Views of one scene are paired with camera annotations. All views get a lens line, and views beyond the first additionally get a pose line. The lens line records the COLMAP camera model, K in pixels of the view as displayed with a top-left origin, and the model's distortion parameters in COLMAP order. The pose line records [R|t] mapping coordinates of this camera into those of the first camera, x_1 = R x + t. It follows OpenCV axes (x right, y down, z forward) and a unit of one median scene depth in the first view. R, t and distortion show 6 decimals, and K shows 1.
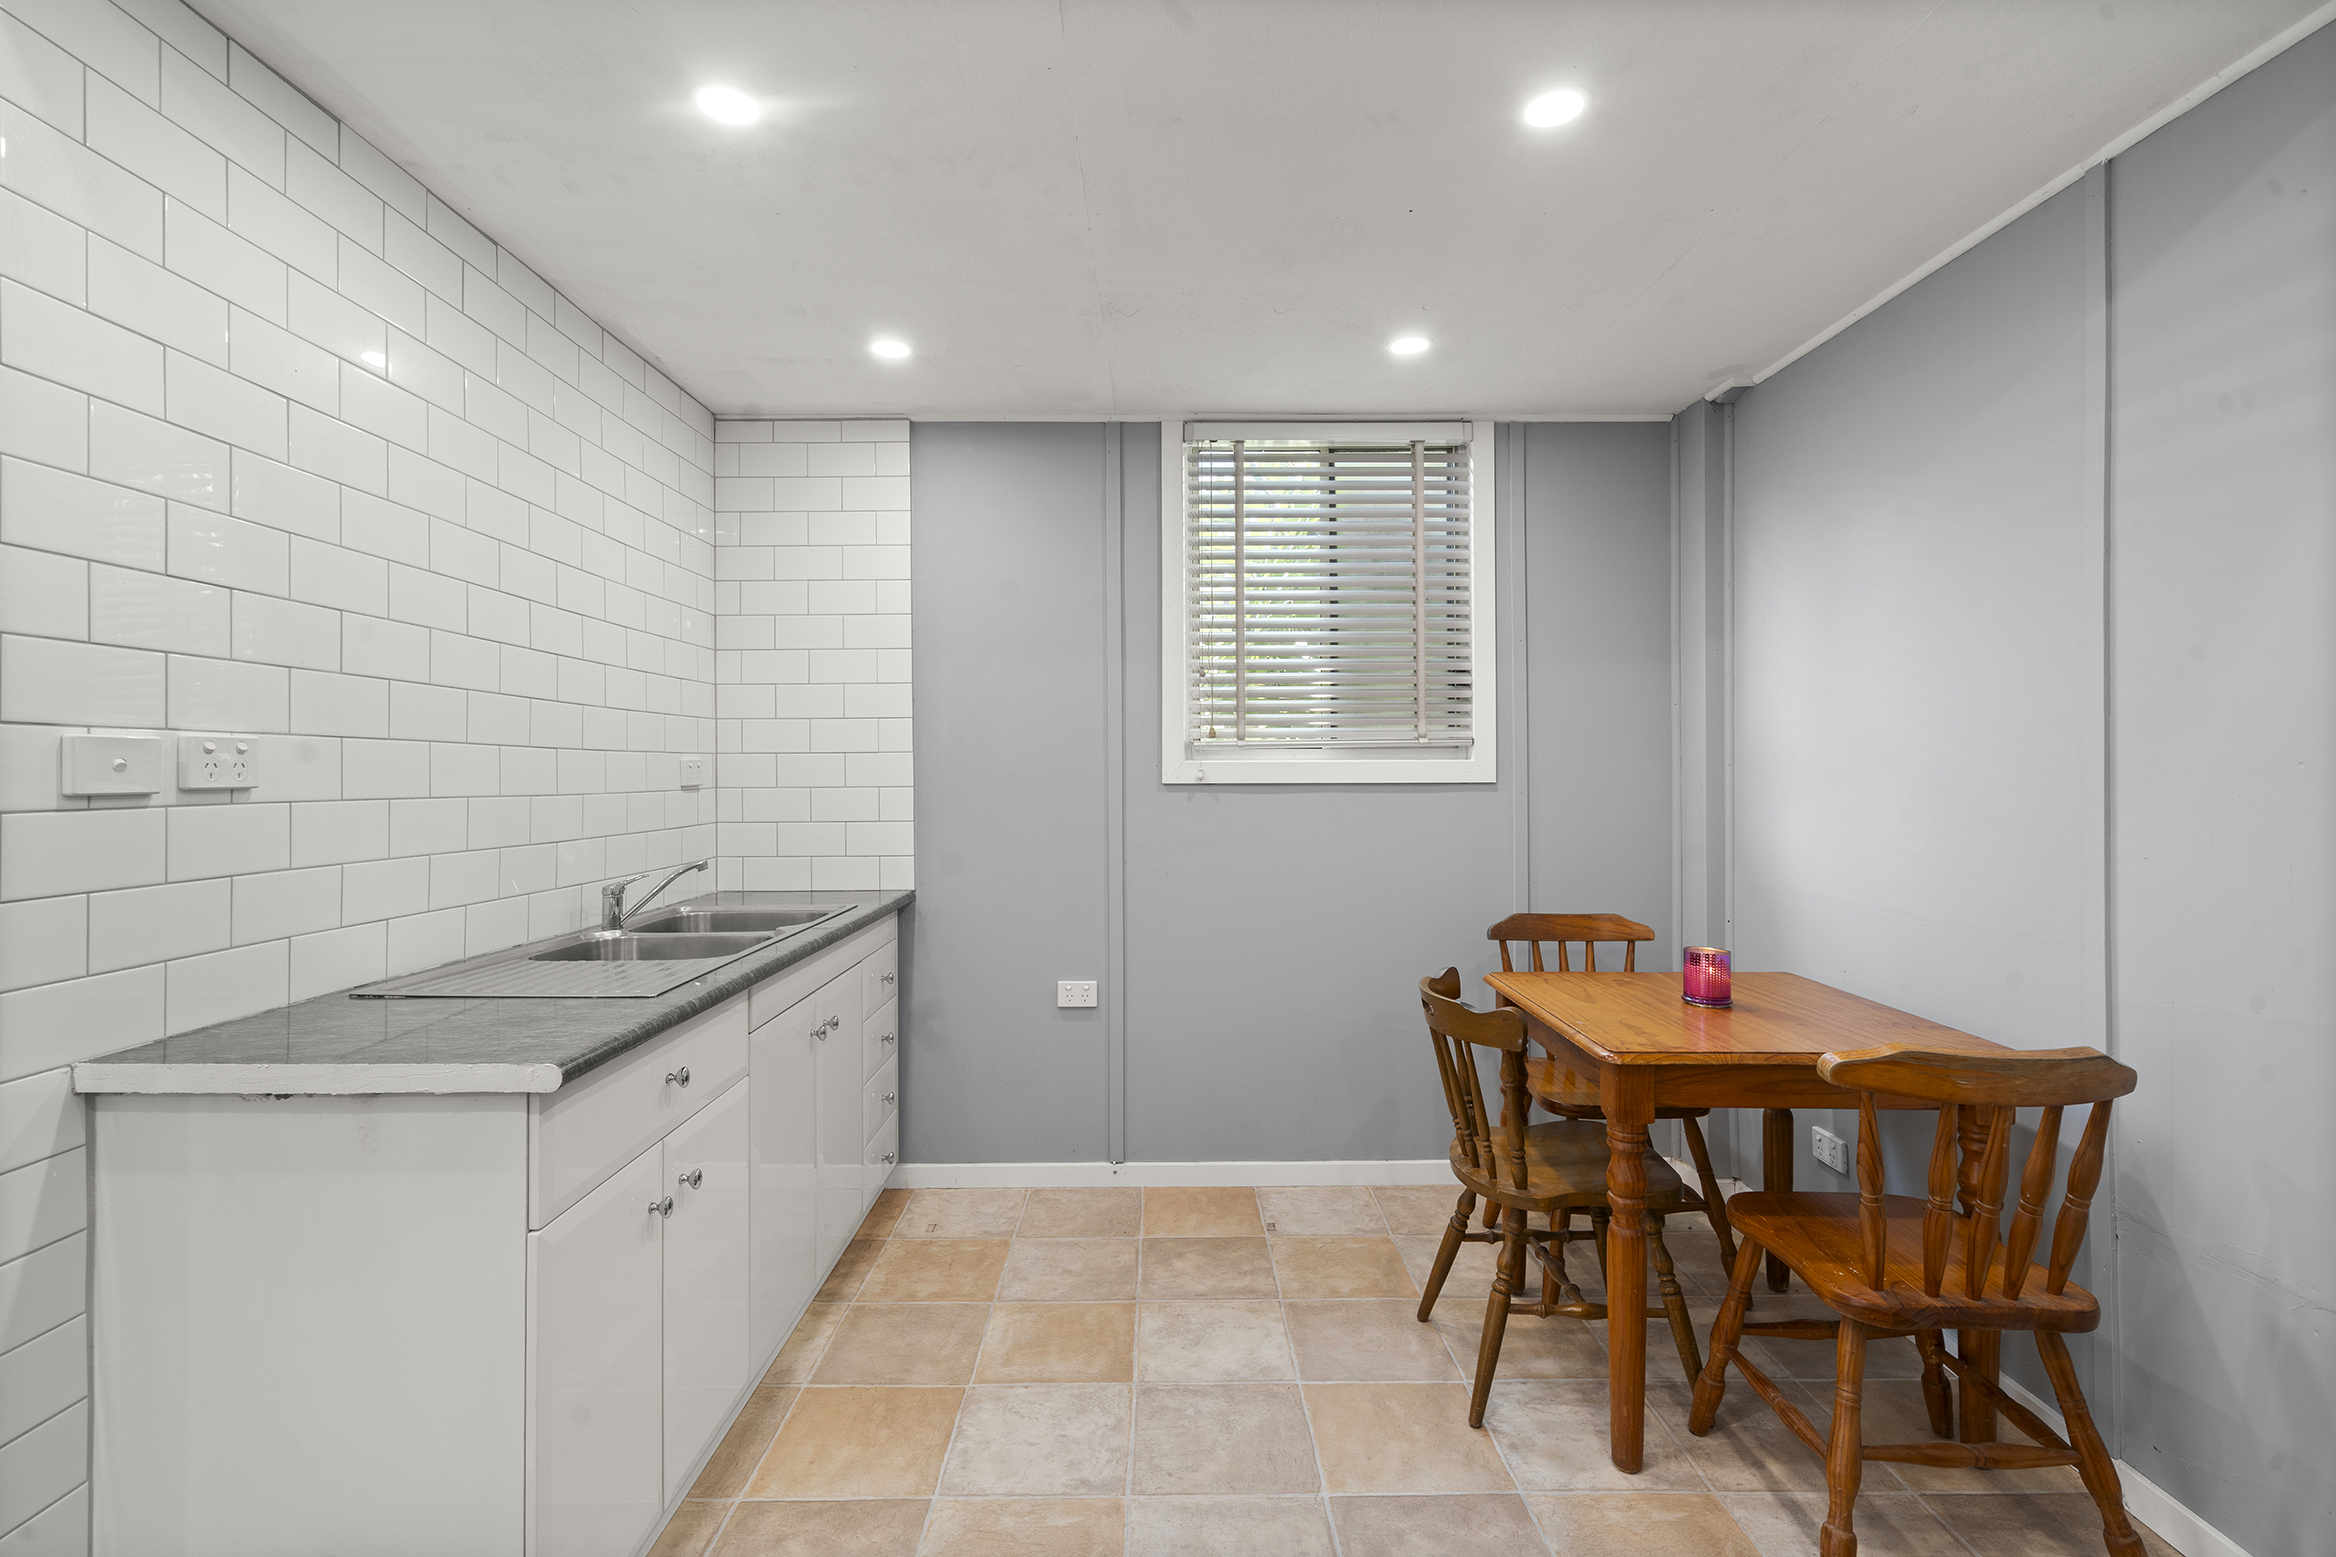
lens RADIAL K [[1073.4, 0, 1168.2], [0, 1073.4, 764.2], [0, 0, 1]] dist [-0.001940, -0.000498]
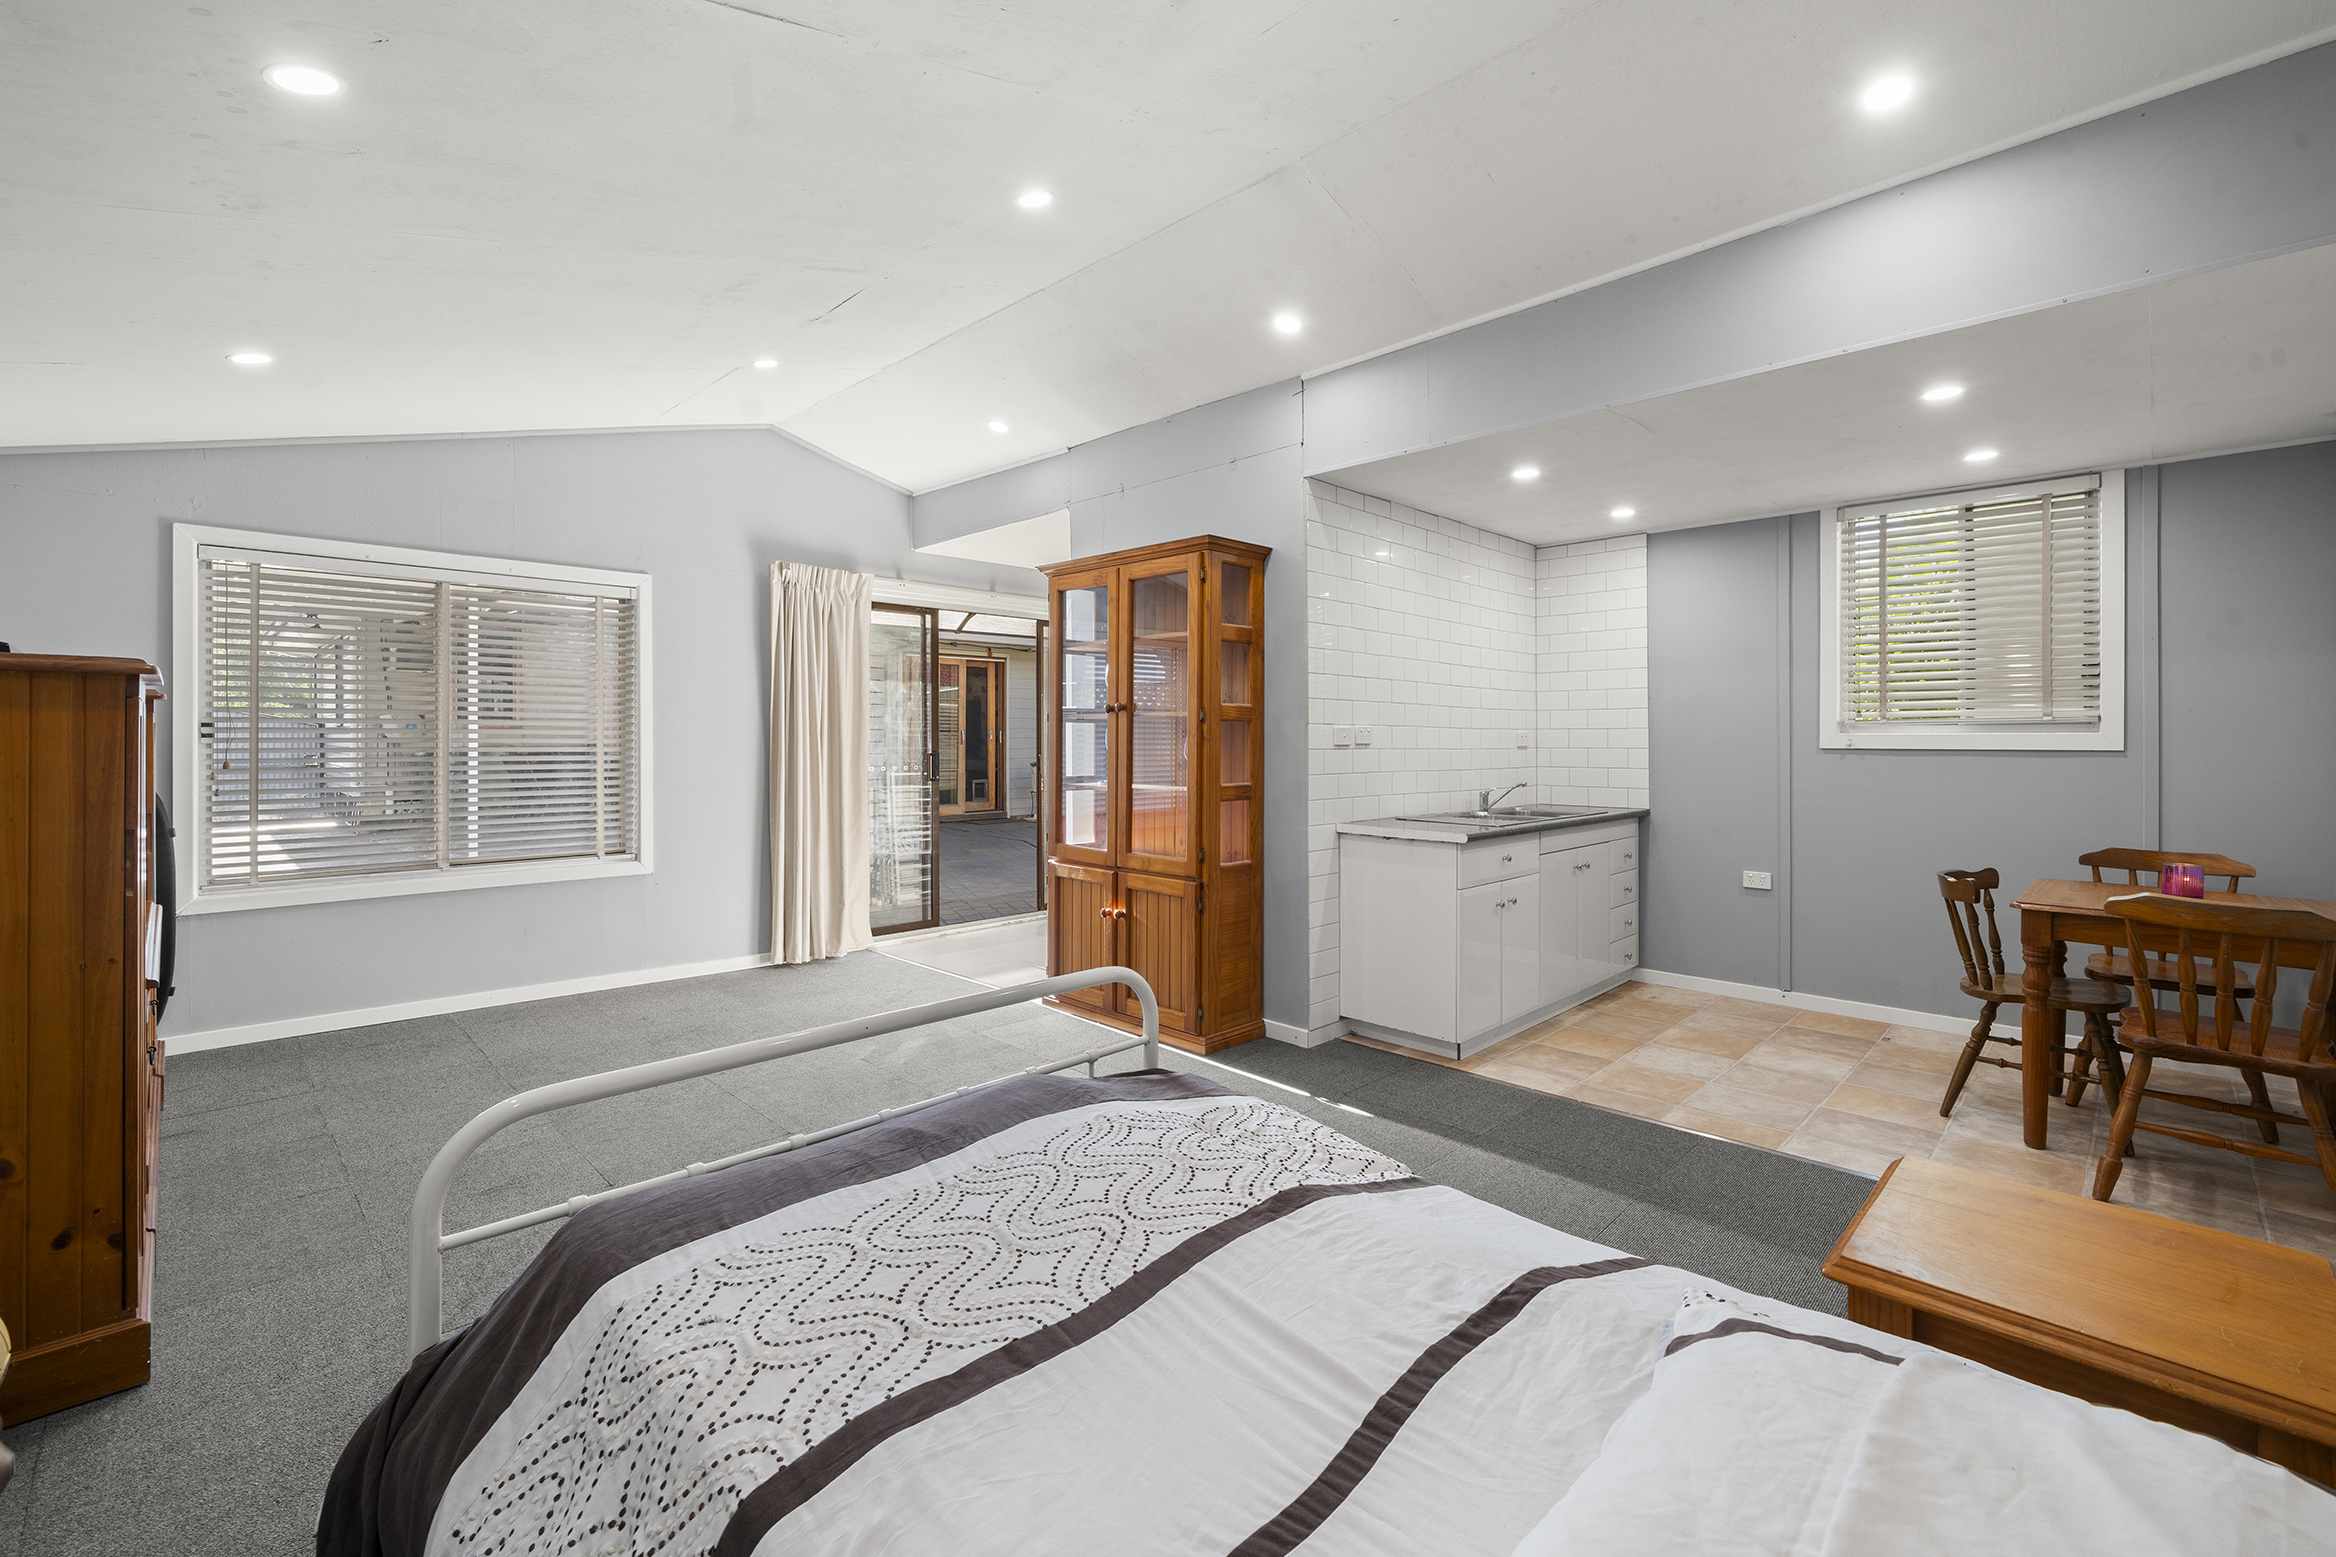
lens RADIAL K [[977.4, 0, 1169.8], [0, 977.4, 731.9], [0, 0, 1]] dist [-0.000738, -0.000211]
pose [[0.703080, -0.000539, -0.711111, 0.336680], [-0.000397, 0.999999, -0.001150, -0.003459], [0.711111, 0.001091, 0.703079, -0.643040]]
